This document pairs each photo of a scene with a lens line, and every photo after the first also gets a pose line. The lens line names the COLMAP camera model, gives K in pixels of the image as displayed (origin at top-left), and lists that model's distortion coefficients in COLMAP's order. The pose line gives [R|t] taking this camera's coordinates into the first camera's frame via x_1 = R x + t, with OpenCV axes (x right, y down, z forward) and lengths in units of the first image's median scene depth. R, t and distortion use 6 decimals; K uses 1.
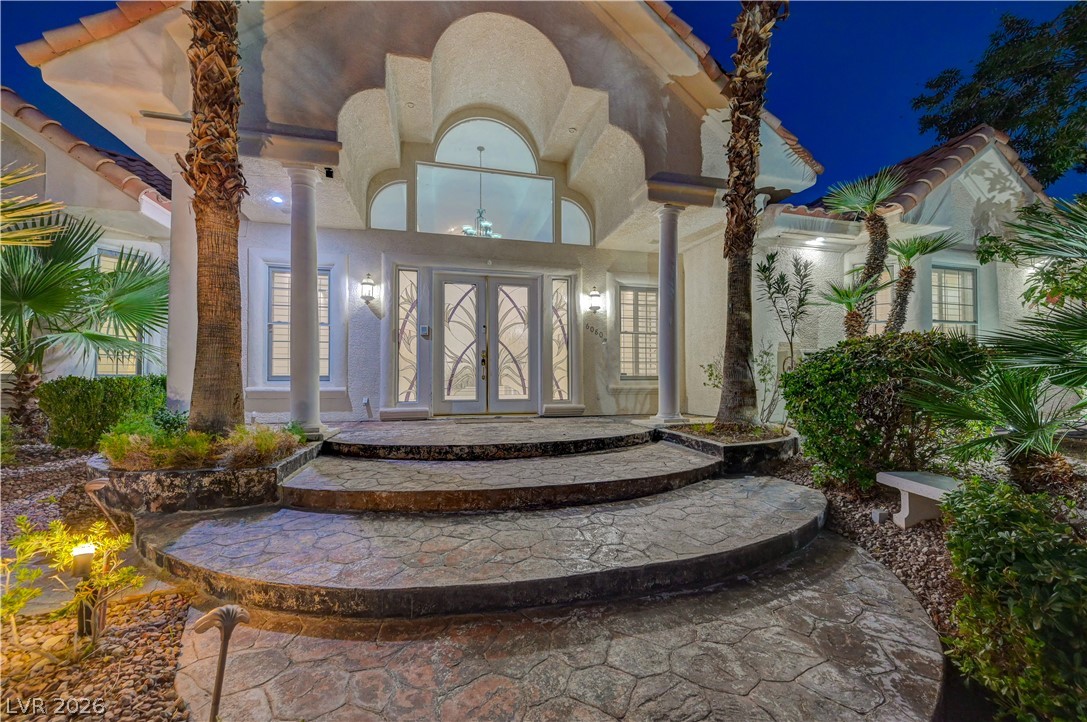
lens RADIAL K [[430.2, 0, 547.2], [0, 430.2, 377.1], [0, 0, 1]] dist [0.001941, -0.000209]
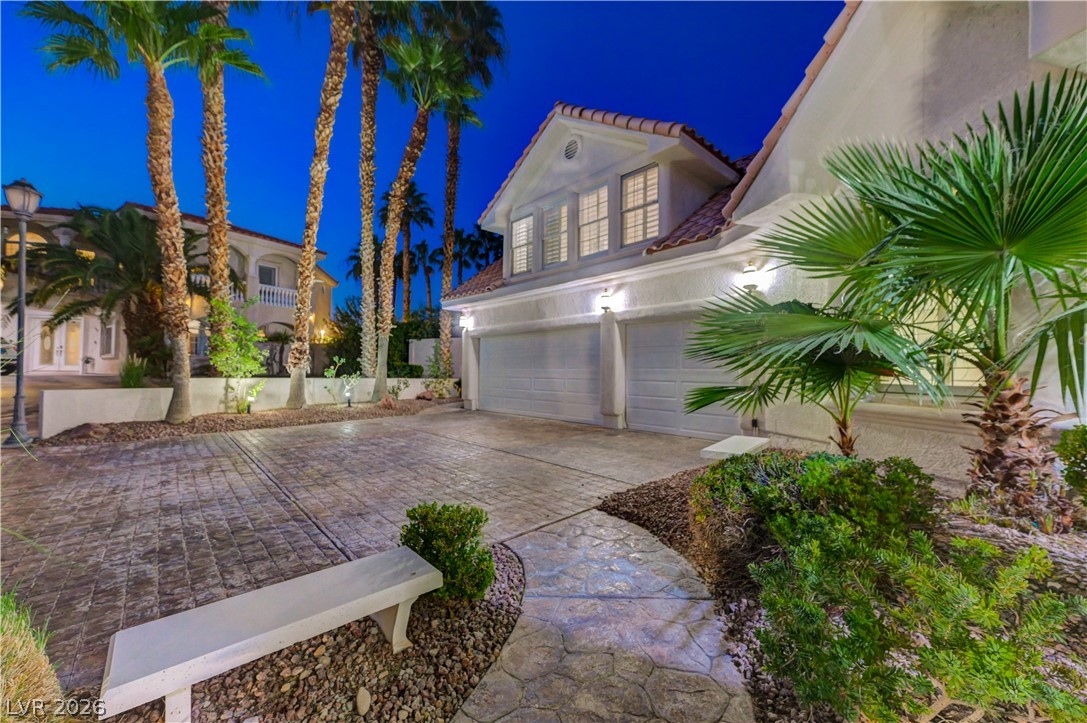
lens RADIAL K [[430.2, 0, 542.8], [0, 430.2, 359.8], [0, 0, 1]] dist [0.001941, -0.000209]
pose [[-0.058716, -0.026342, -0.997927, -0.557009], [0.003993, 0.999638, -0.026622, -0.029542], [0.998267, -0.005548, -0.058590, 0.401507]]
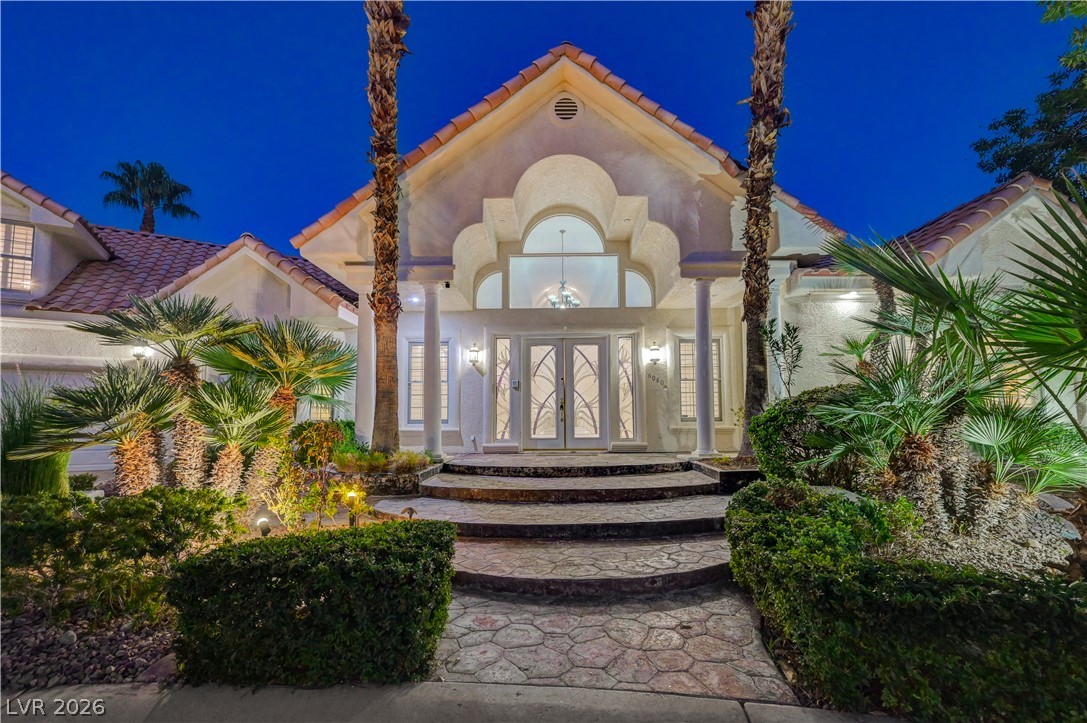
lens RADIAL K [[473.6, 0, 549.9], [0, 473.6, 399.2], [0, 0, 1]] dist [0.005122, -0.001151]
pose [[0.965960, -0.017701, -0.258084, 0.223822], [0.007209, 0.999111, -0.041542, -0.003994], [0.258590, 0.038268, 0.965229, -0.423536]]
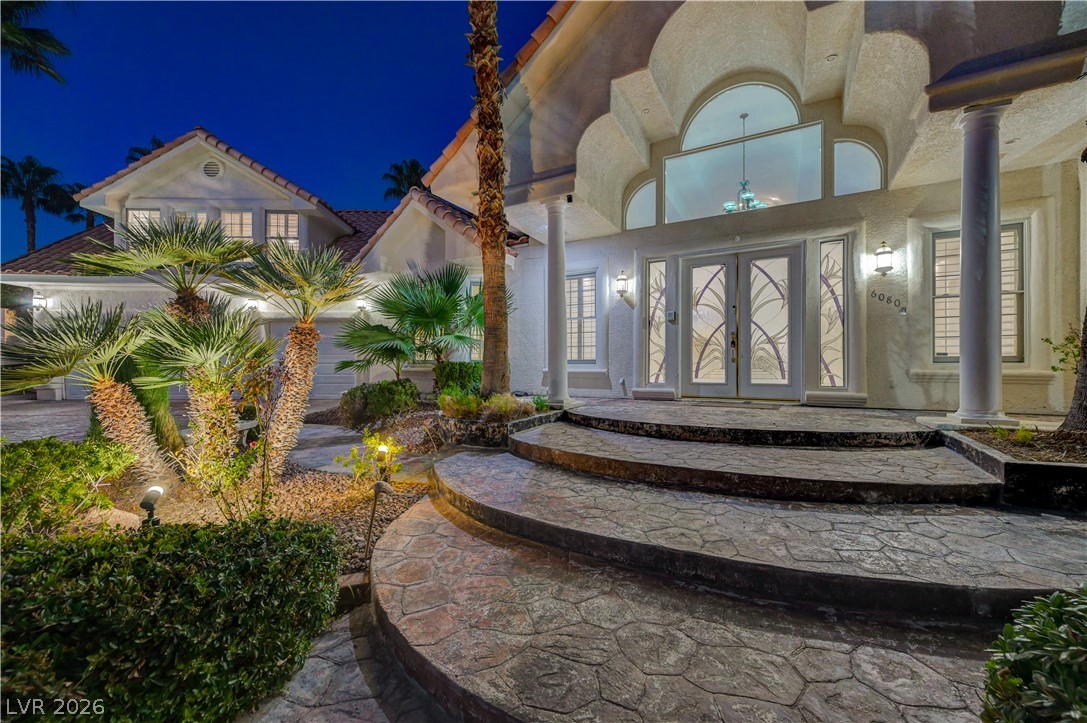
lens RADIAL K [[430.2, 0, 550.1], [0, 430.2, 366.5], [0, 0, 1]] dist [0.001941, -0.000209]
pose [[0.728331, 0.004365, -0.685211, 0.276825], [0.005874, 0.999903, 0.012613, 0.000525], [0.685200, -0.013211, 0.728235, 0.032149]]
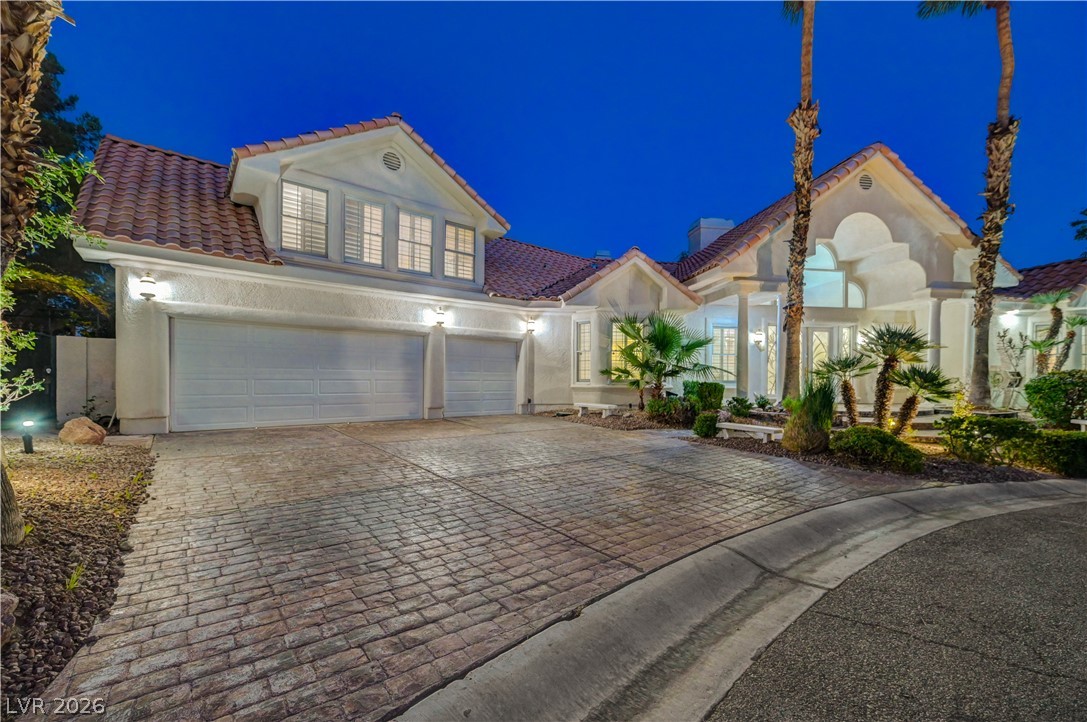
lens RADIAL K [[445.8, 0, 548.7], [0, 445.8, 383.7], [0, 0, 1]] dist [0.004515, -0.000269]
pose [[0.994877, 0.011797, -0.100398, -1.385609], [-0.009583, 0.999701, 0.022500, -0.032805], [0.100633, -0.021423, 0.994693, -1.338590]]
